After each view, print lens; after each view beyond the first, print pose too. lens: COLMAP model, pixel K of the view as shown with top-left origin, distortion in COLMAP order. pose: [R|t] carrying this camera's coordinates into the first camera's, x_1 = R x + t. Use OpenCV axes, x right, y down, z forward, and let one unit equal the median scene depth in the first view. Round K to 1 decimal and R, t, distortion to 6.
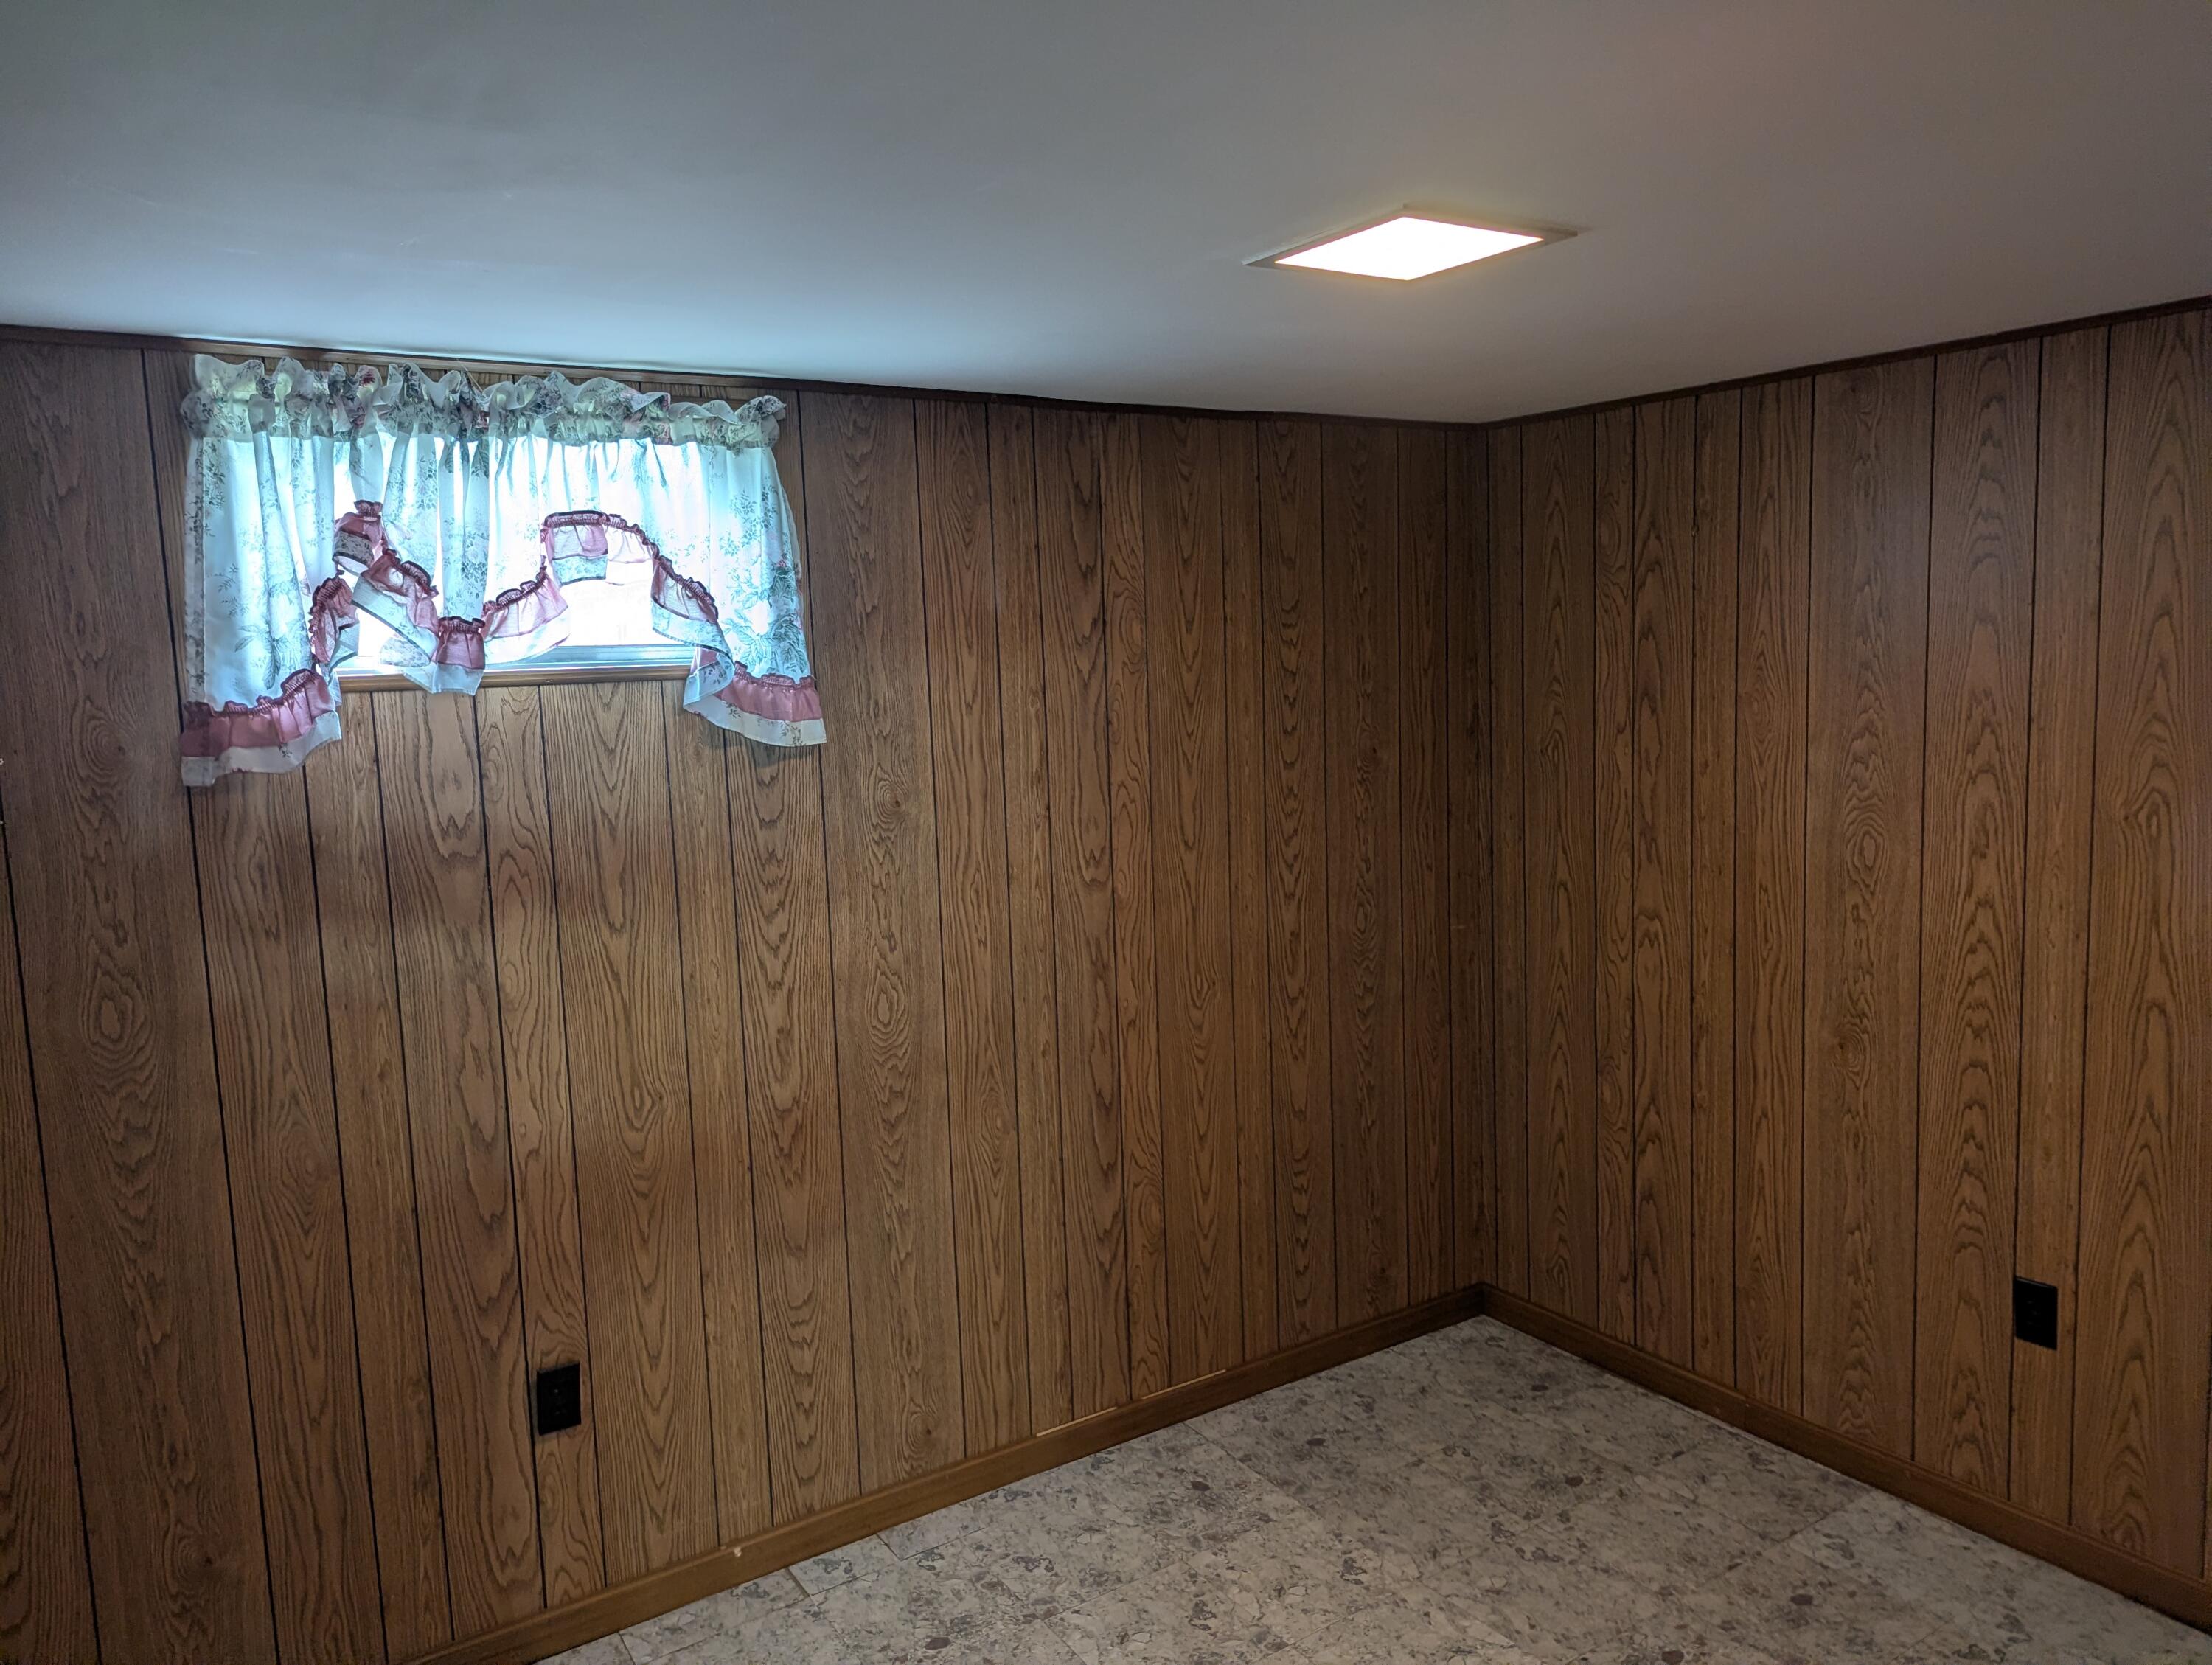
lens RADIAL K [[1564.1, 0, 1105.6], [0, 1564.1, 832.5], [0, 0, 1]] dist [0.038708, -0.029350]
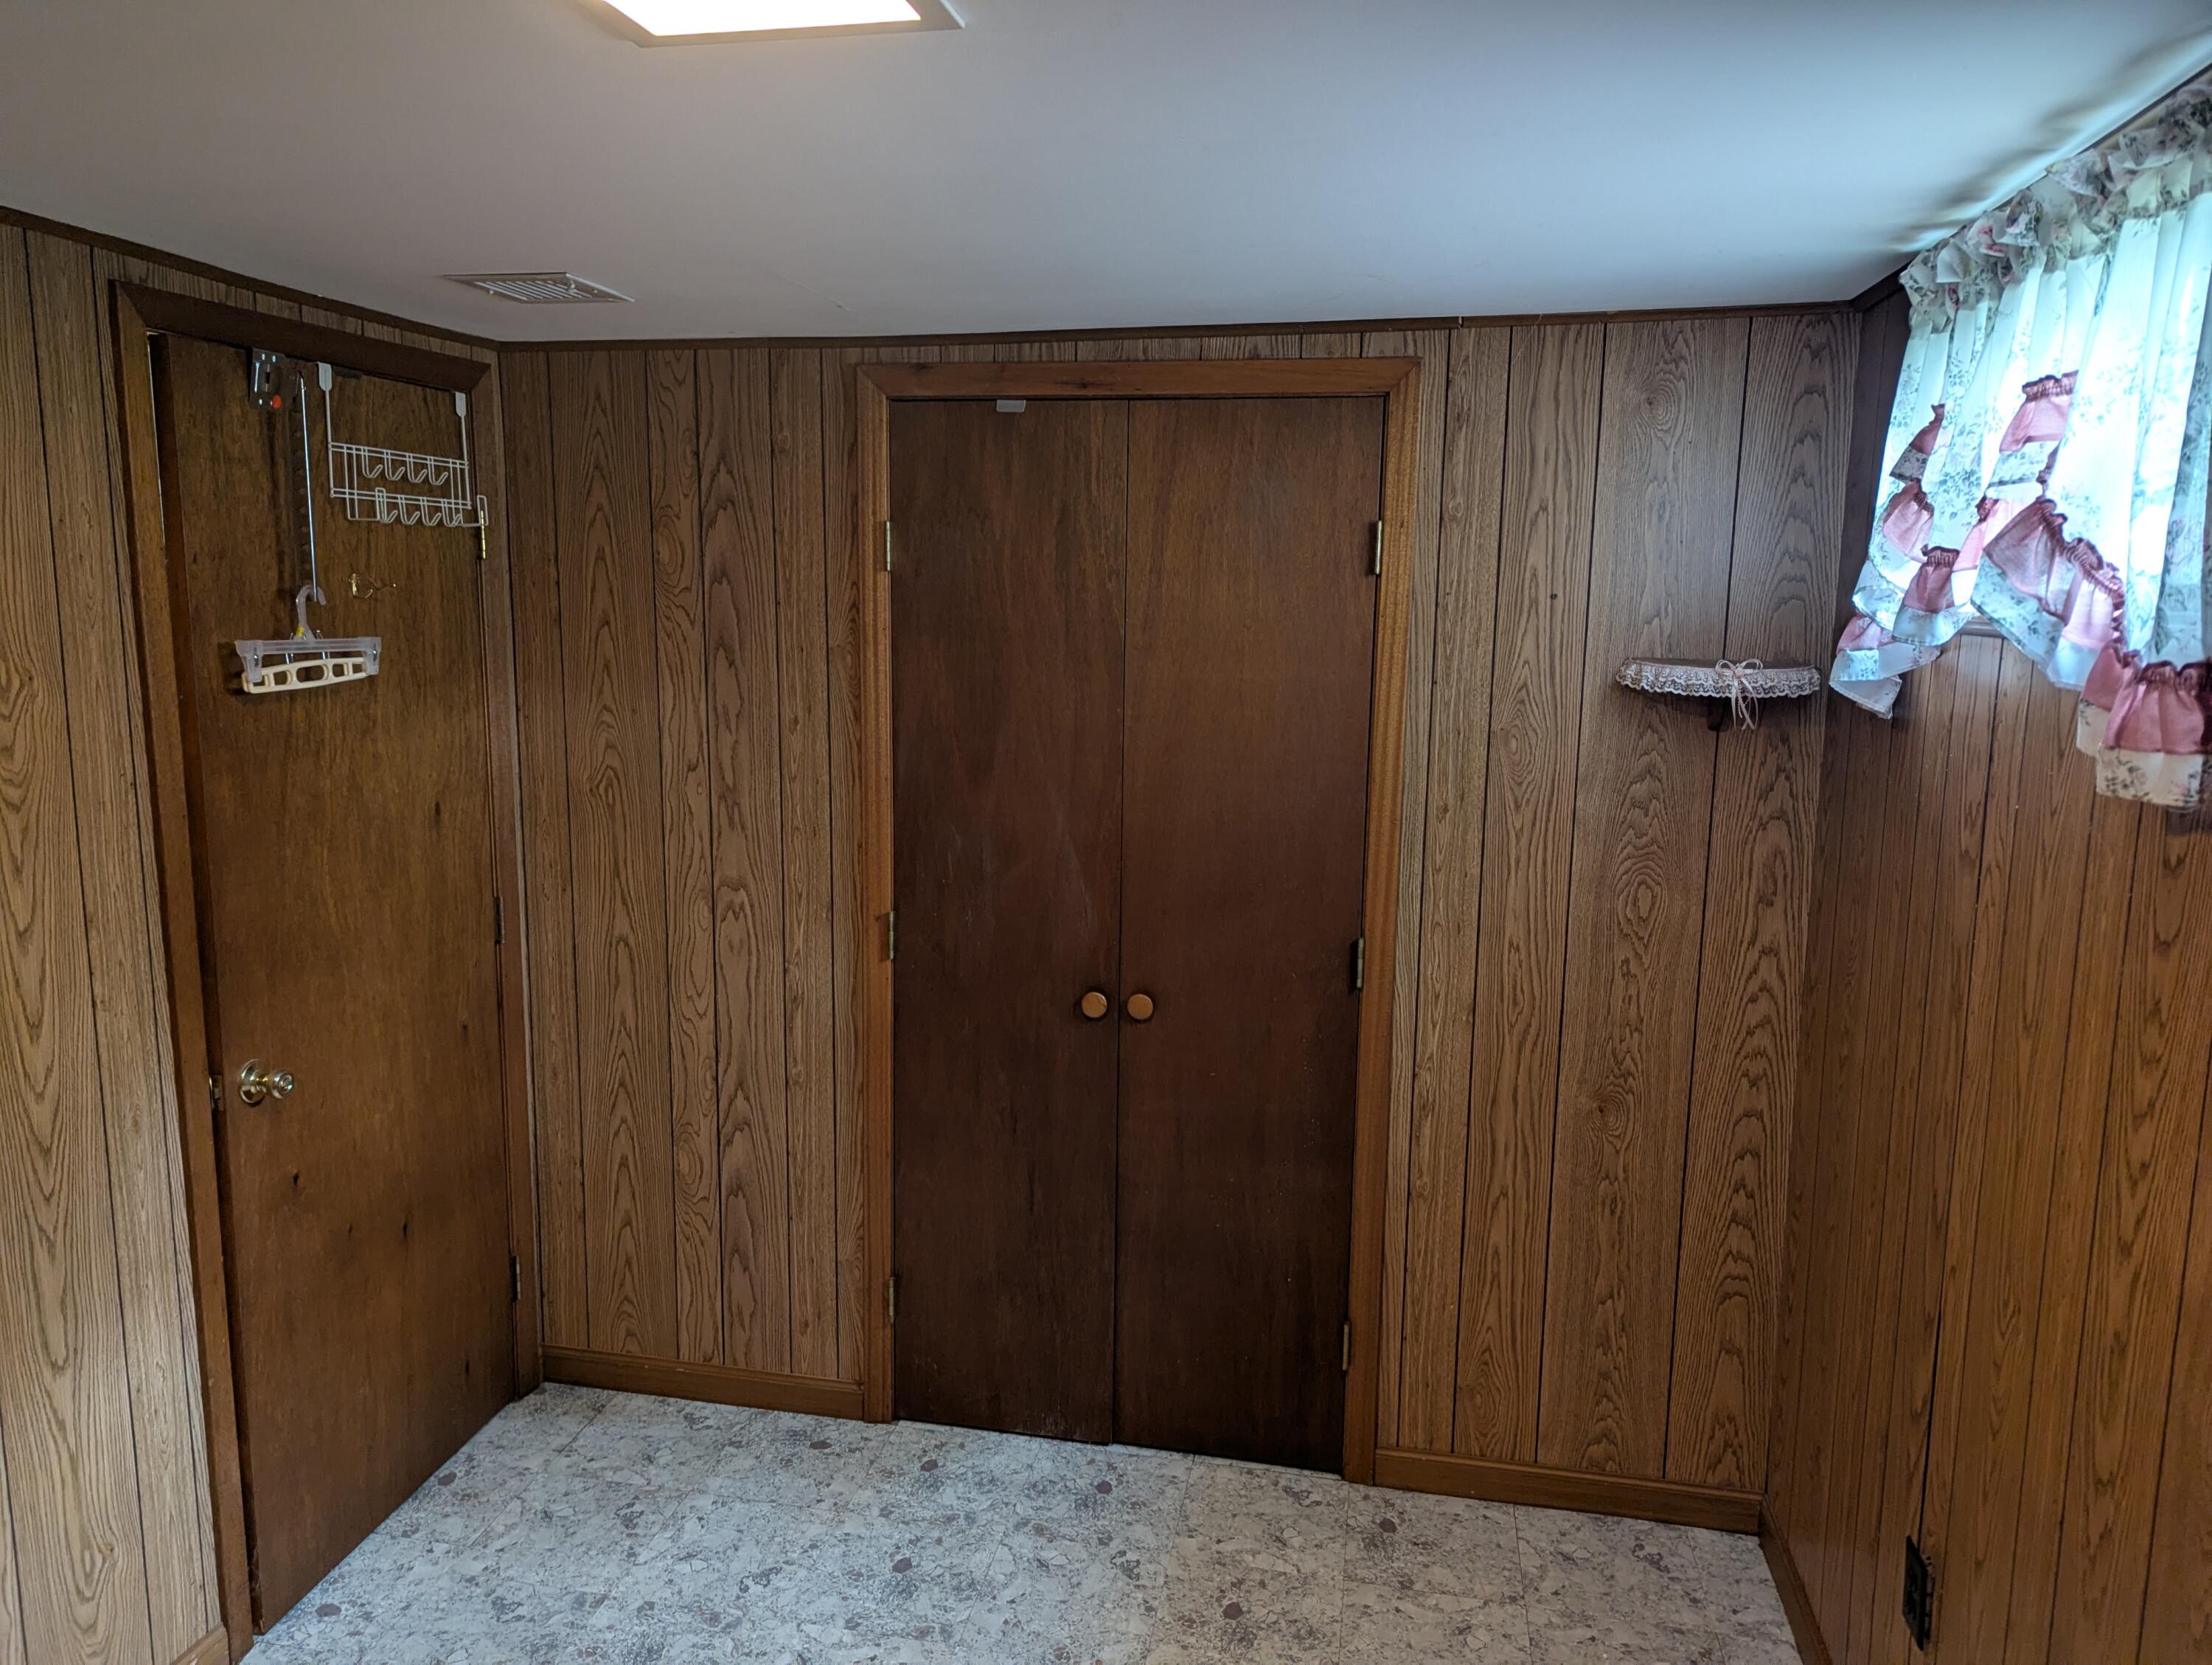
lens RADIAL K [[1564.1, 0, 1092.4], [0, 1564.1, 778.2], [0, 0, 1]] dist [0.038708, -0.029350]
pose [[0.711729, -0.061840, 0.699727, -0.381623], [0.042969, 0.998085, 0.044501, -0.113367], [-0.701139, -0.001606, 0.713023, 0.551631]]
